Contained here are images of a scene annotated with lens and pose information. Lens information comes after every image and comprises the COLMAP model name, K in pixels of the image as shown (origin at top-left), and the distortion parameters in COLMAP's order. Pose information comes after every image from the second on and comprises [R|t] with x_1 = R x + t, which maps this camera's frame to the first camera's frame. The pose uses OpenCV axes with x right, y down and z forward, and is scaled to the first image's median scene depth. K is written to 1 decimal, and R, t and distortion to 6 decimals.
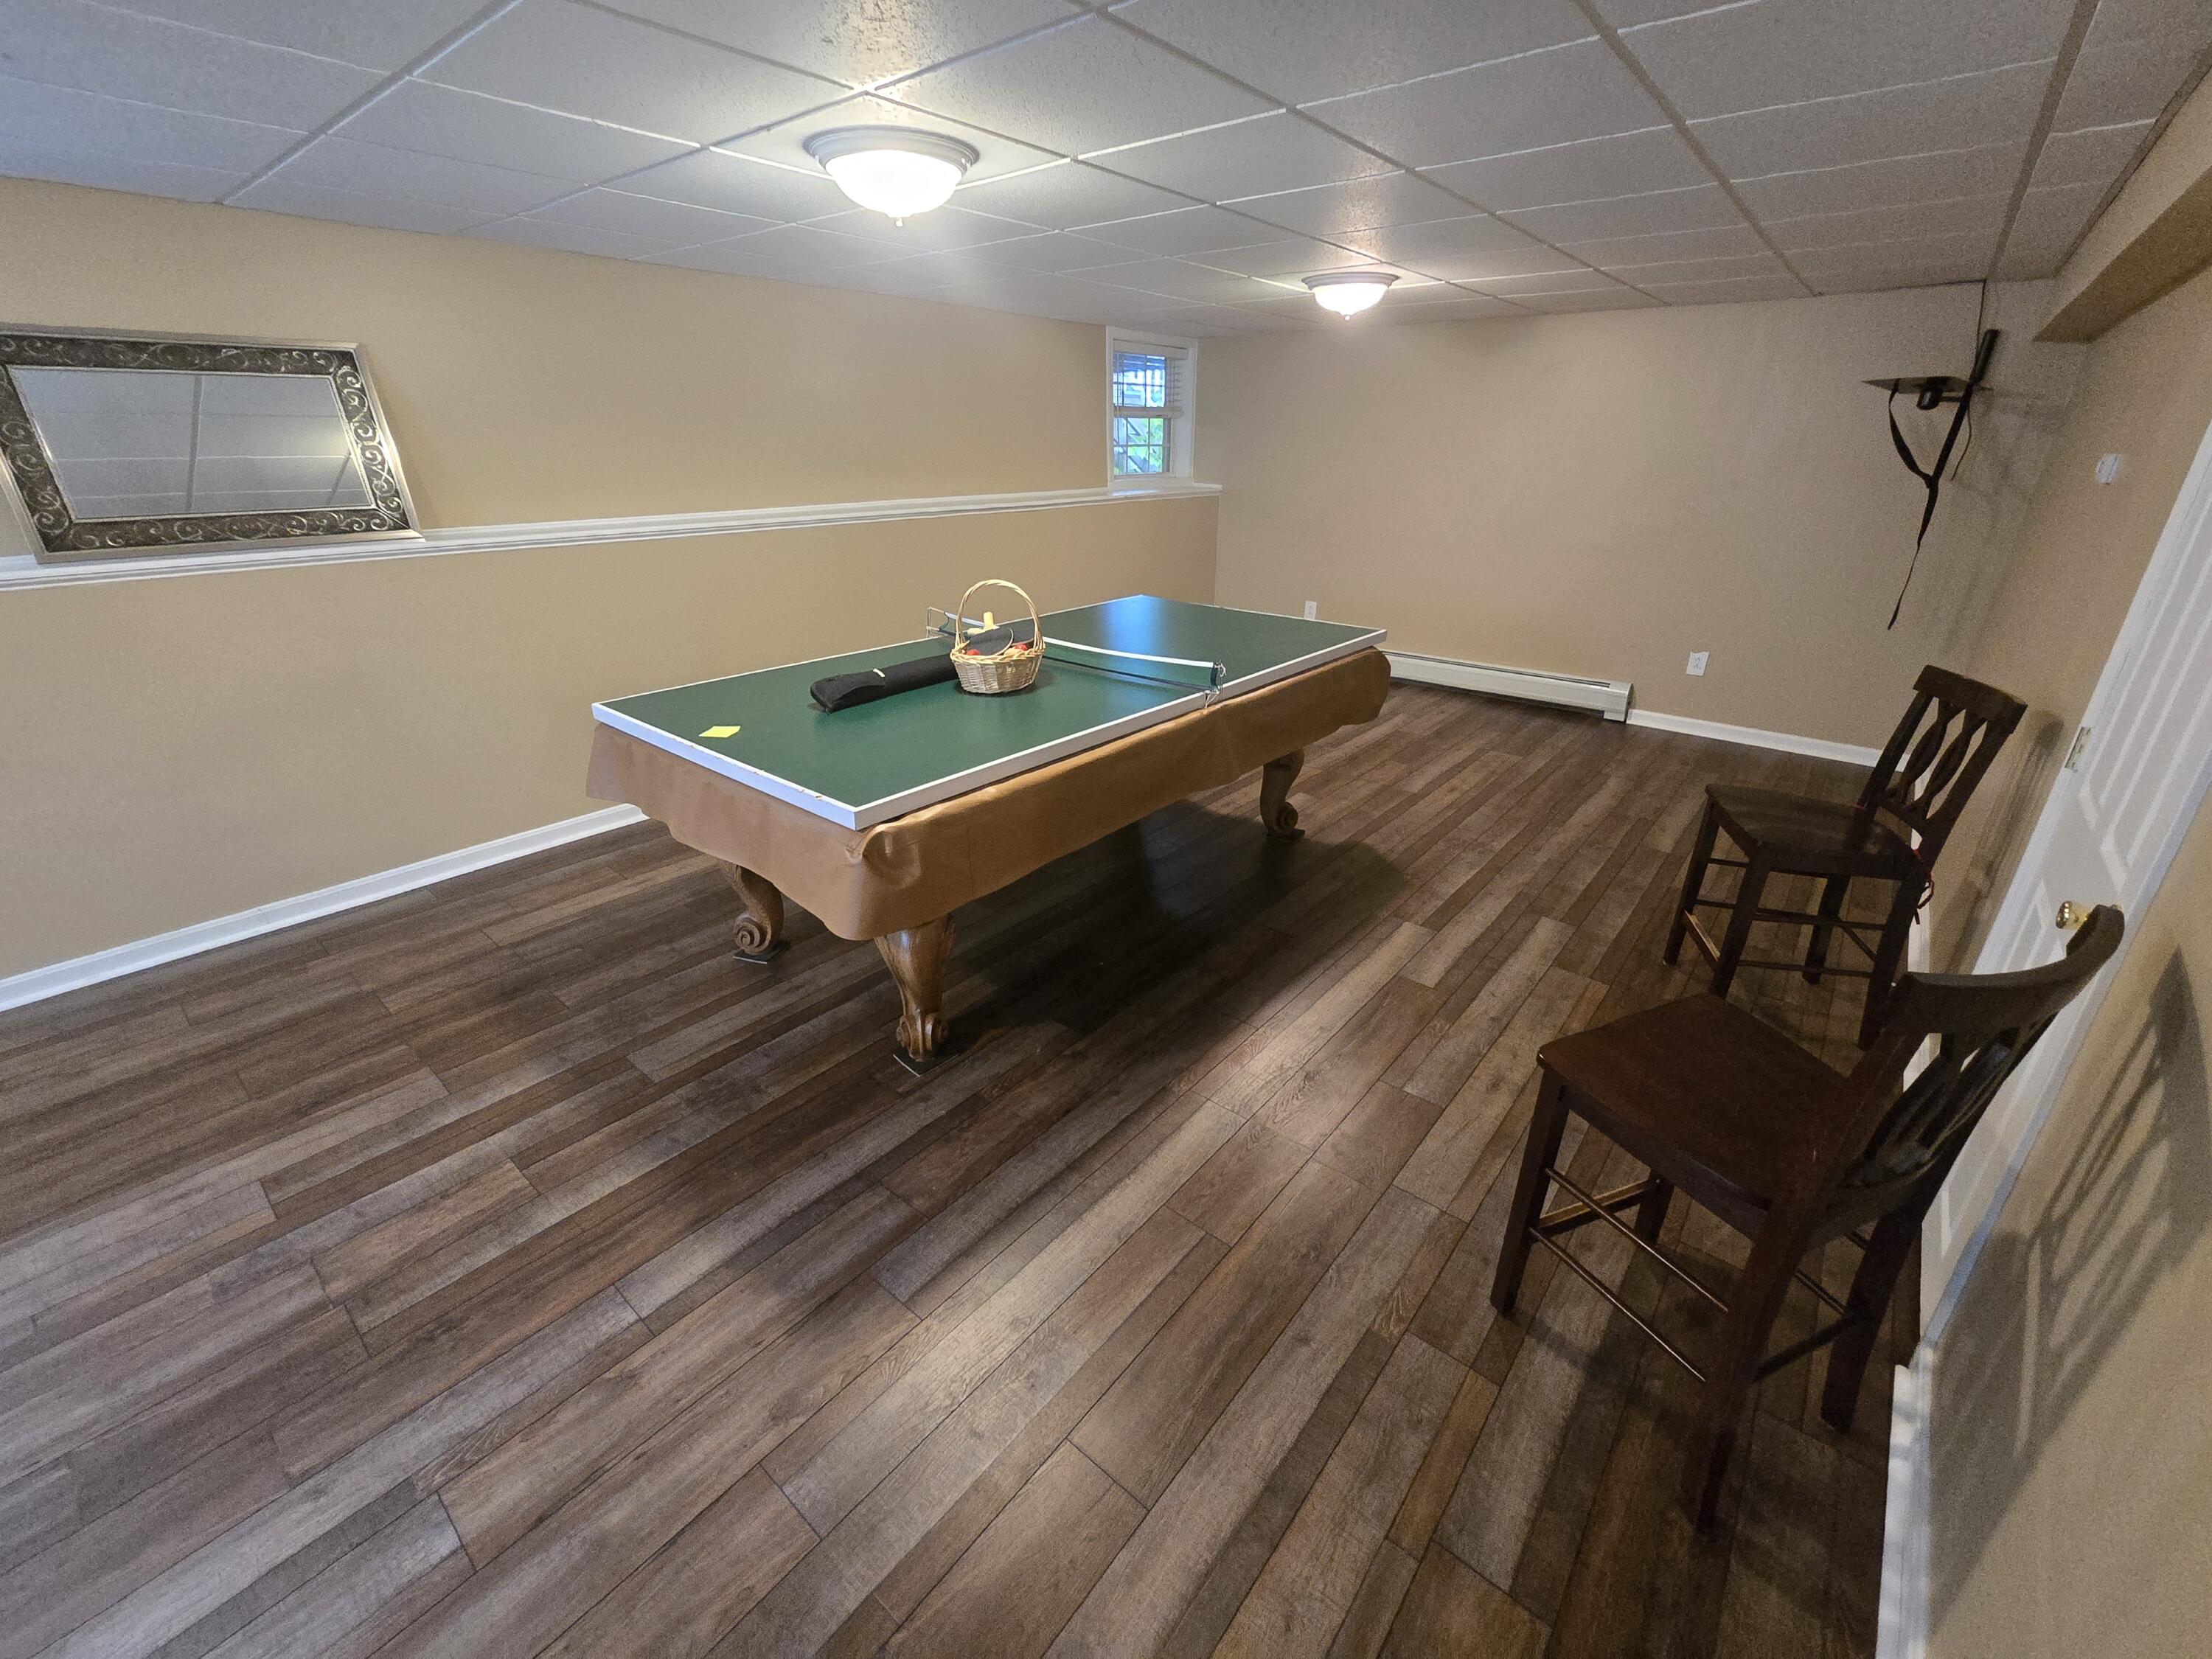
lens RADIAL K [[910.6, 0, 1117.5], [0, 910.6, 815.2], [0, 0, 1]] dist [-0.003081, 0.000986]
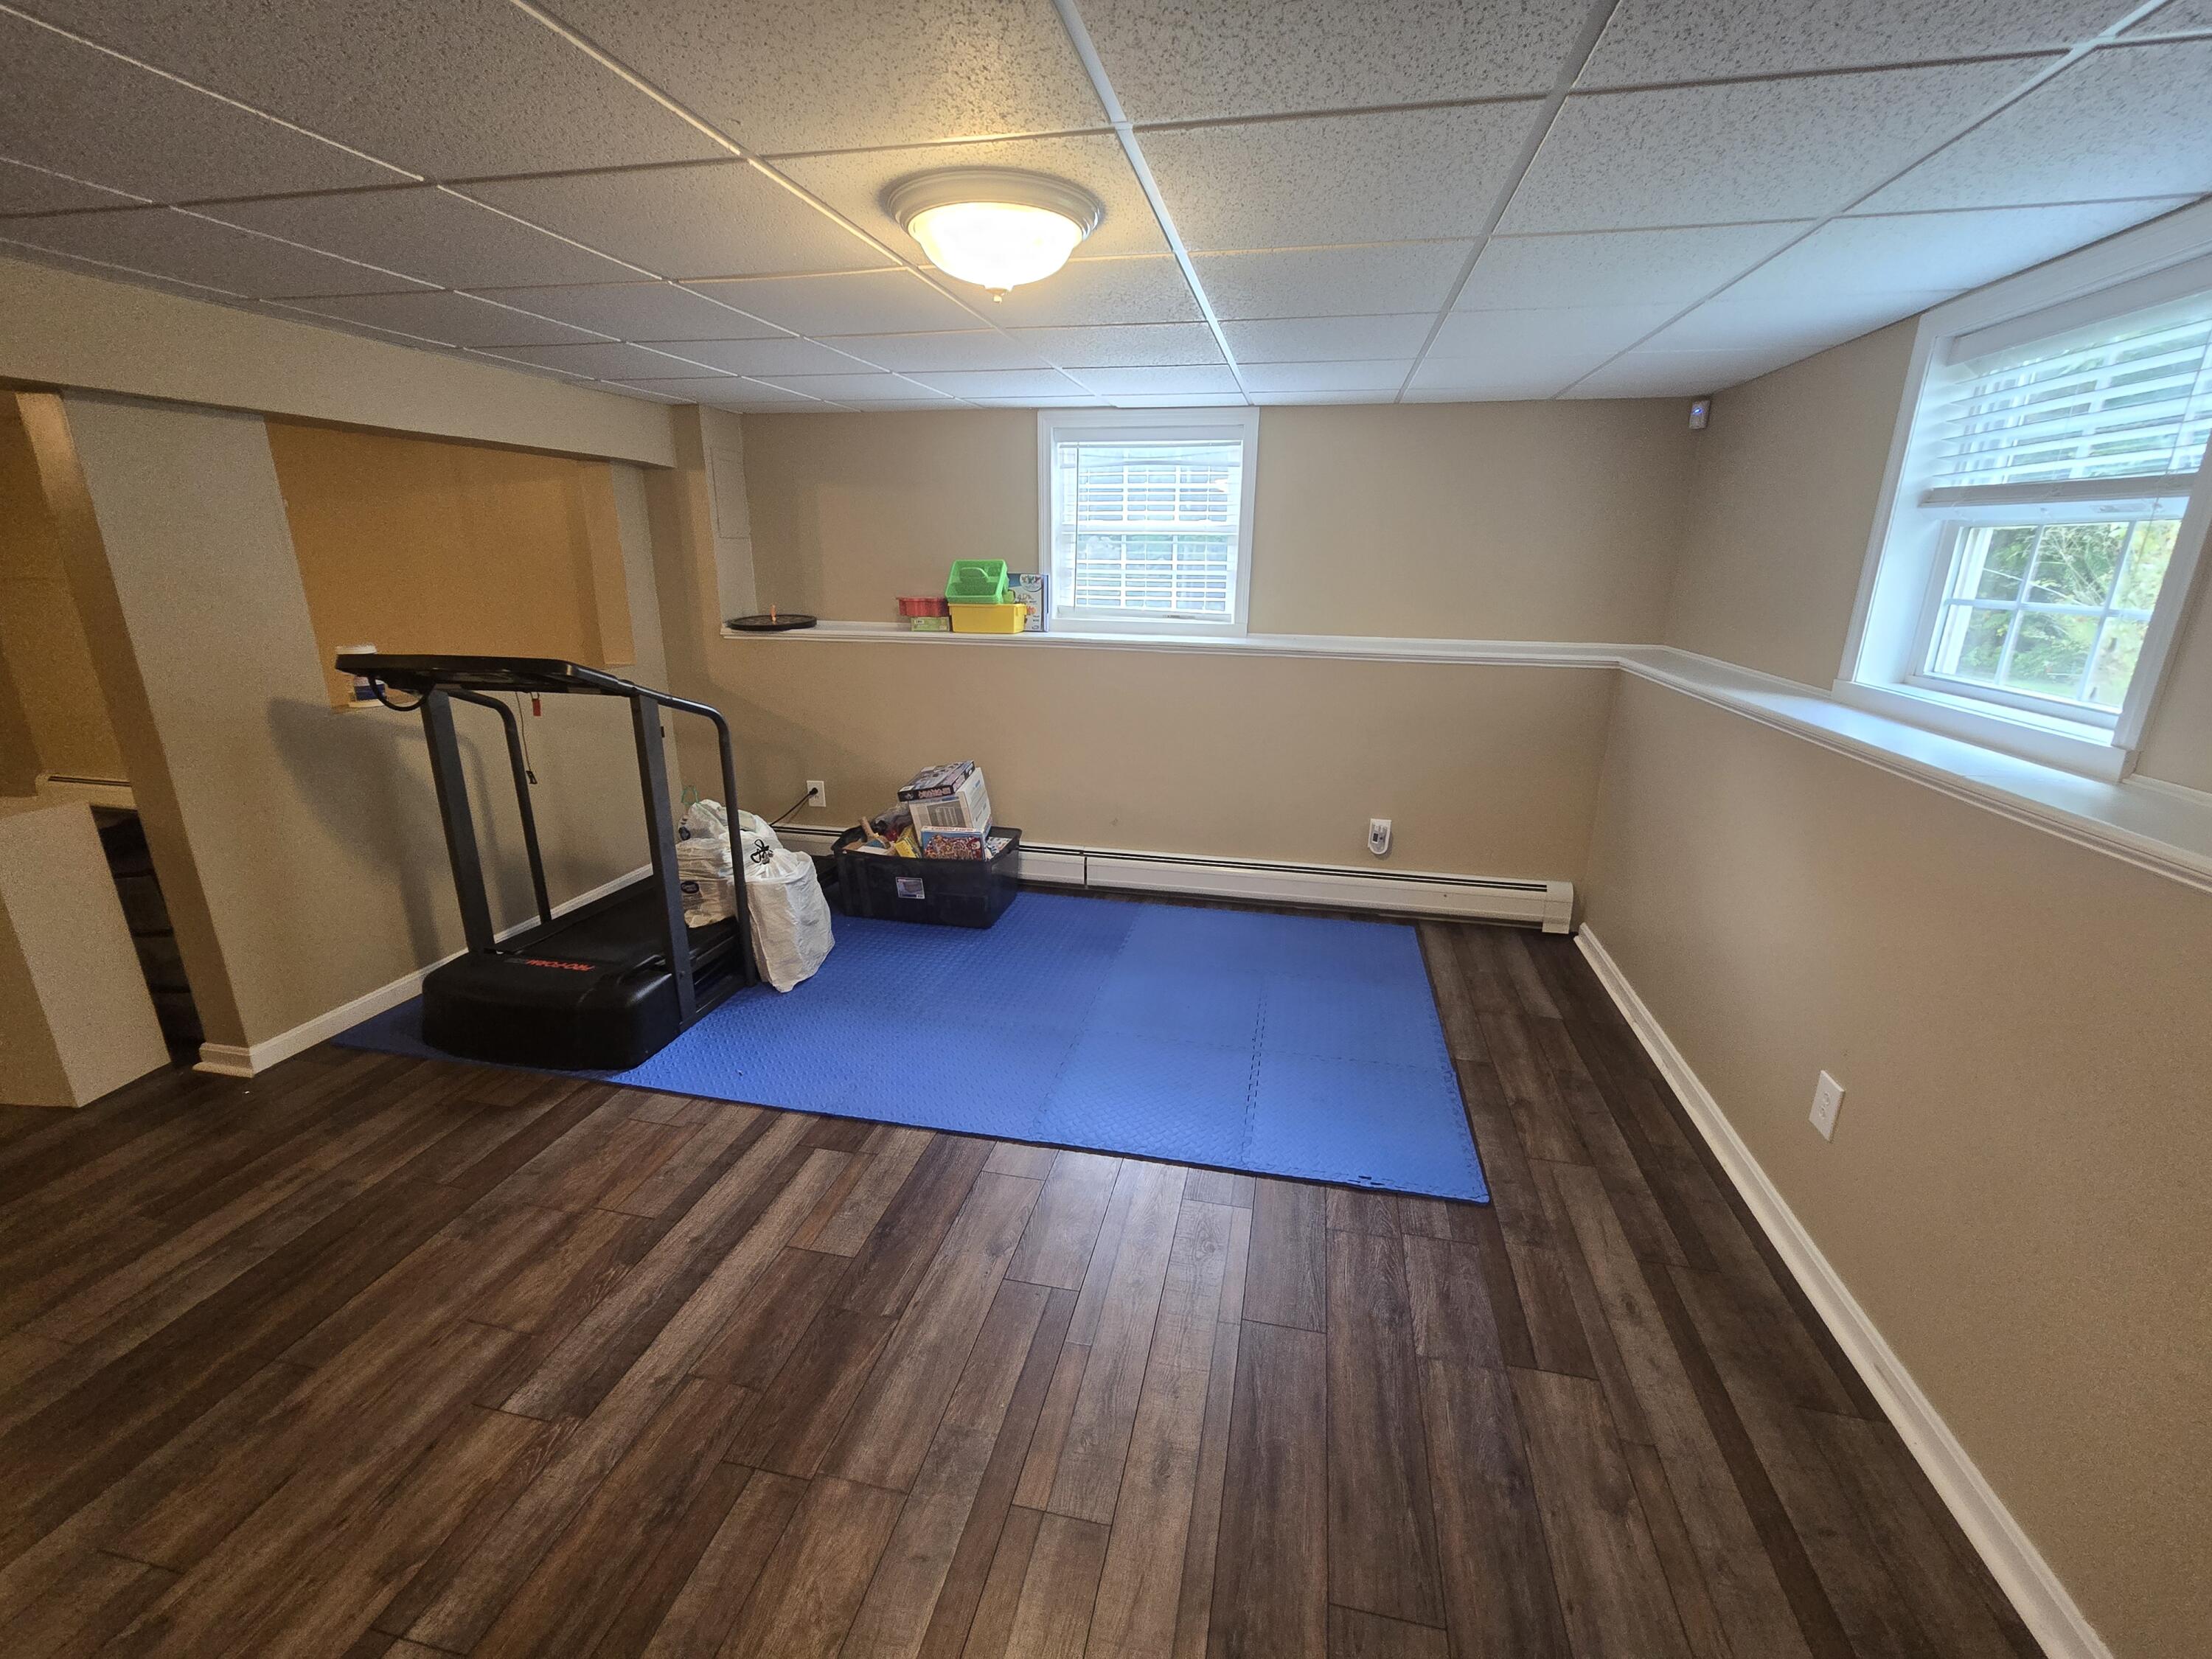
lens RADIAL K [[910.6, 0, 1117.5], [0, 910.6, 815.2], [0, 0, 1]] dist [-0.003081, 0.000986]
pose [[-0.883735, 0.121167, -0.452029, -0.830571], [-0.193623, 0.784687, 0.588877, -0.621639], [0.426054, 0.607935, -0.669995, 1.403670]]
